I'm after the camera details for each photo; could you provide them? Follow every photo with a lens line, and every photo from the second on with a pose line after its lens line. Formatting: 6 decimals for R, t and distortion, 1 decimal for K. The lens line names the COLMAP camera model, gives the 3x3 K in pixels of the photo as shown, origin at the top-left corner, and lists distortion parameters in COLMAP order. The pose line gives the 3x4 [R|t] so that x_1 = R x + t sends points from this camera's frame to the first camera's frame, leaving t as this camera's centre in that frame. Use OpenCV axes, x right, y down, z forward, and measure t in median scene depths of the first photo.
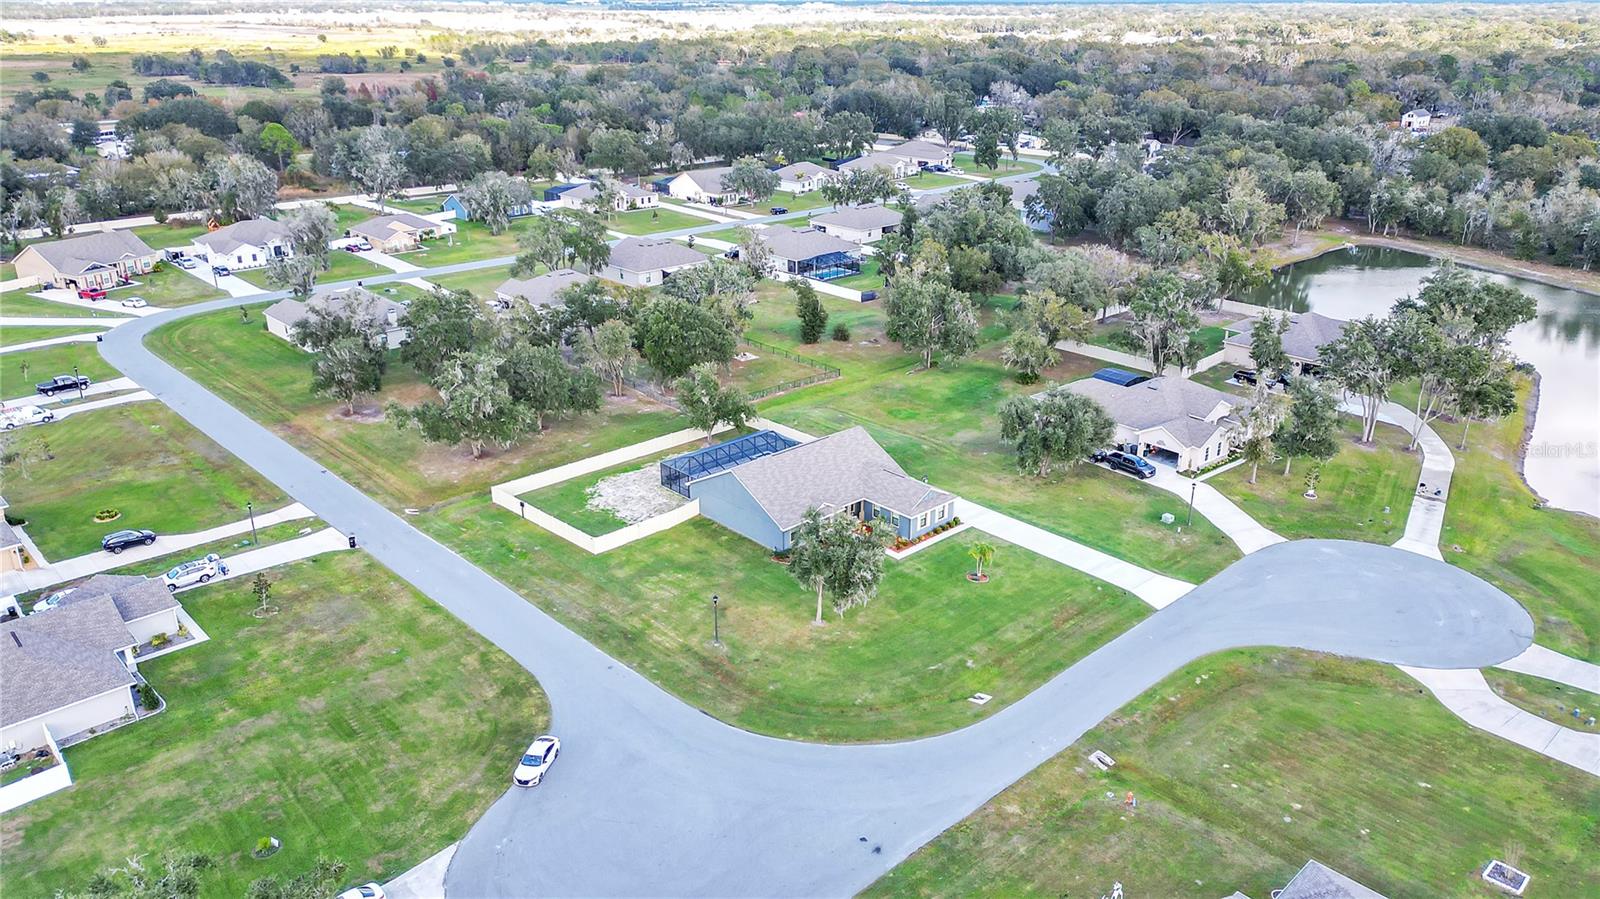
lens RADIAL K [[1167.9, 0, 806.9], [0, 1167.9, 369.6], [0, 0, 1]] dist [0.096972, -0.104477]
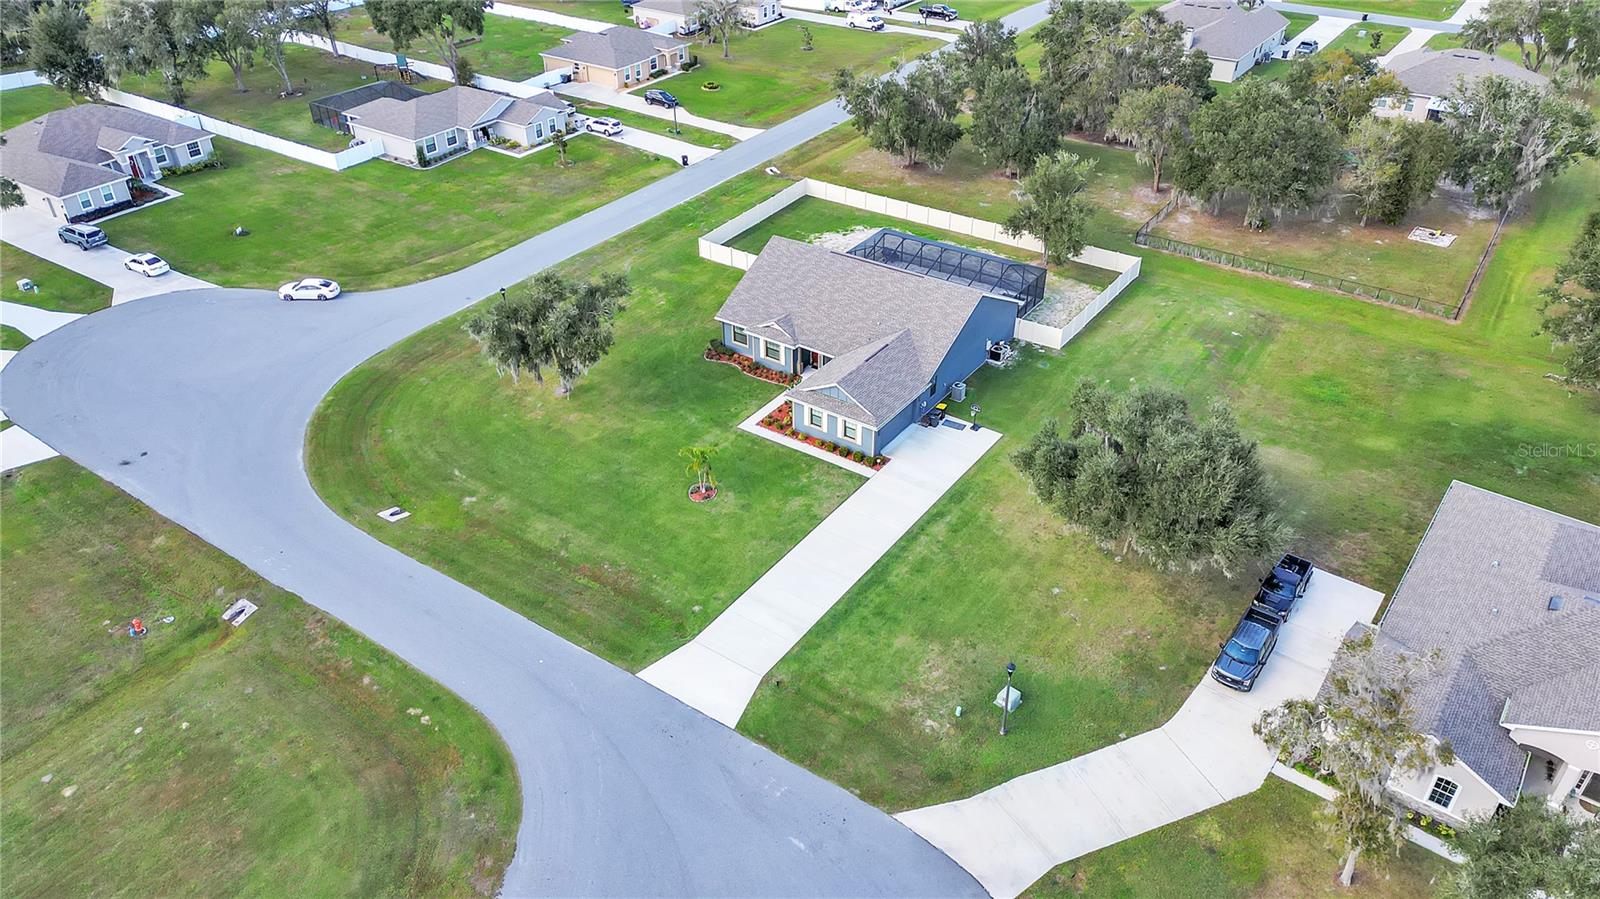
lens RADIAL K [[1116.1, 0, 804.3], [0, 1116.1, 449.7], [0, 0, 1]] dist [0.083782, -0.087362]
pose [[0.212820, 0.542097, -0.812920, 0.649001], [-0.293287, 0.829056, 0.476076, -0.164738], [0.932035, 0.137101, 0.335430, 0.801078]]
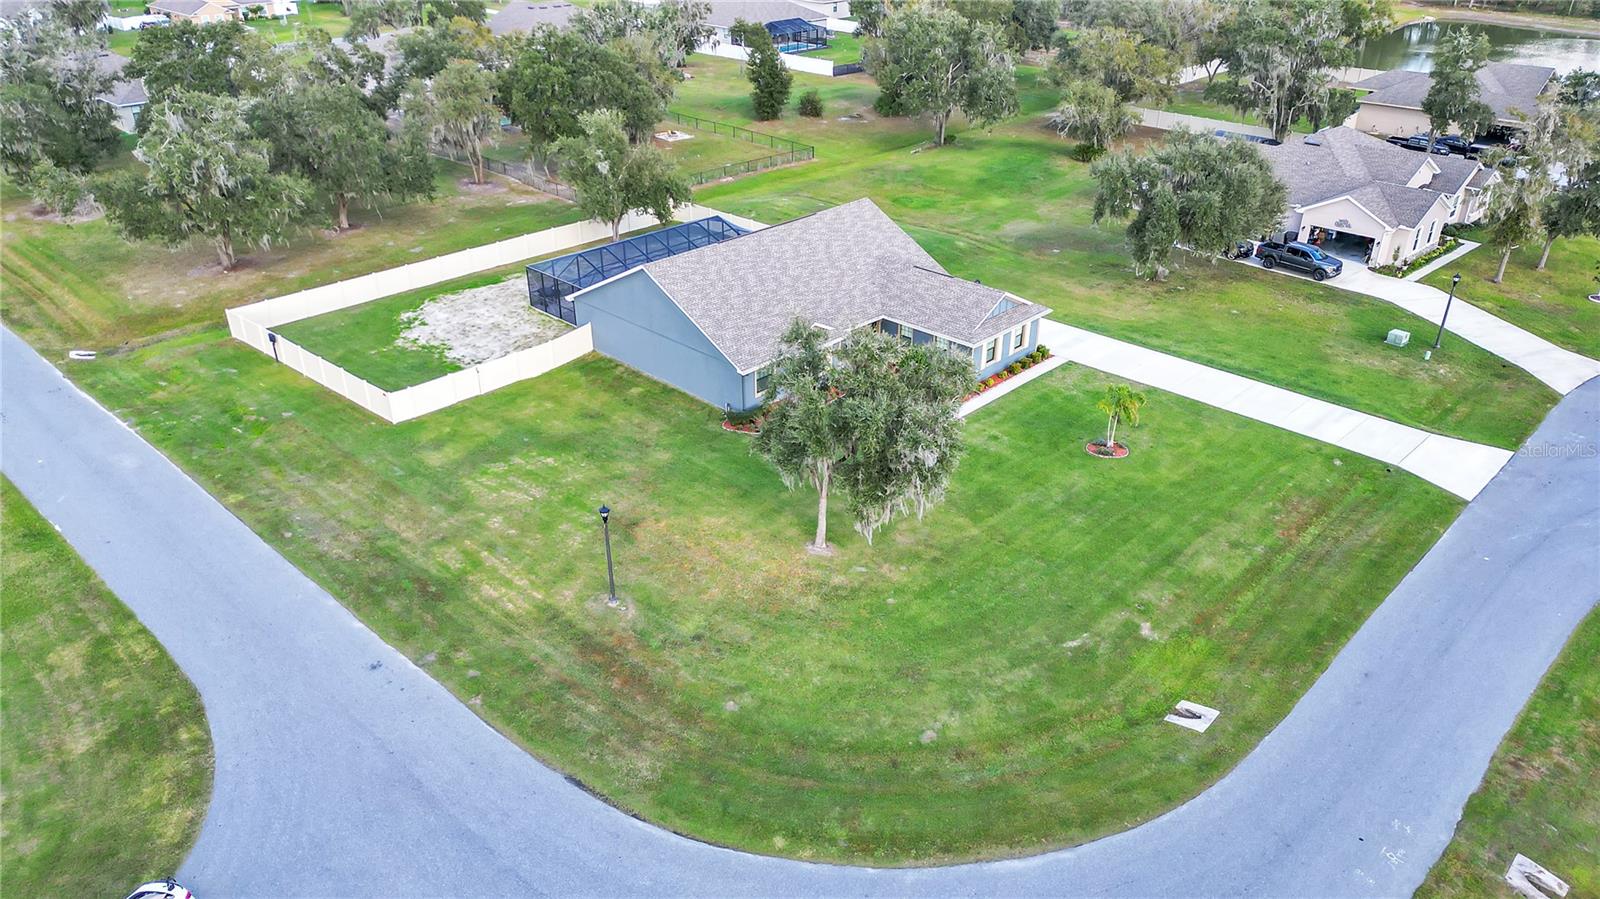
lens RADIAL K [[1116.1, 0, 804.3], [0, 1116.1, 449.7], [0, 0, 1]] dist [0.083782, -0.087362]
pose [[0.998751, -0.025264, 0.043111, -0.014644], [0.016900, 0.982713, 0.184363, 0.076915], [-0.047024, -0.183404, 0.981912, 0.481050]]
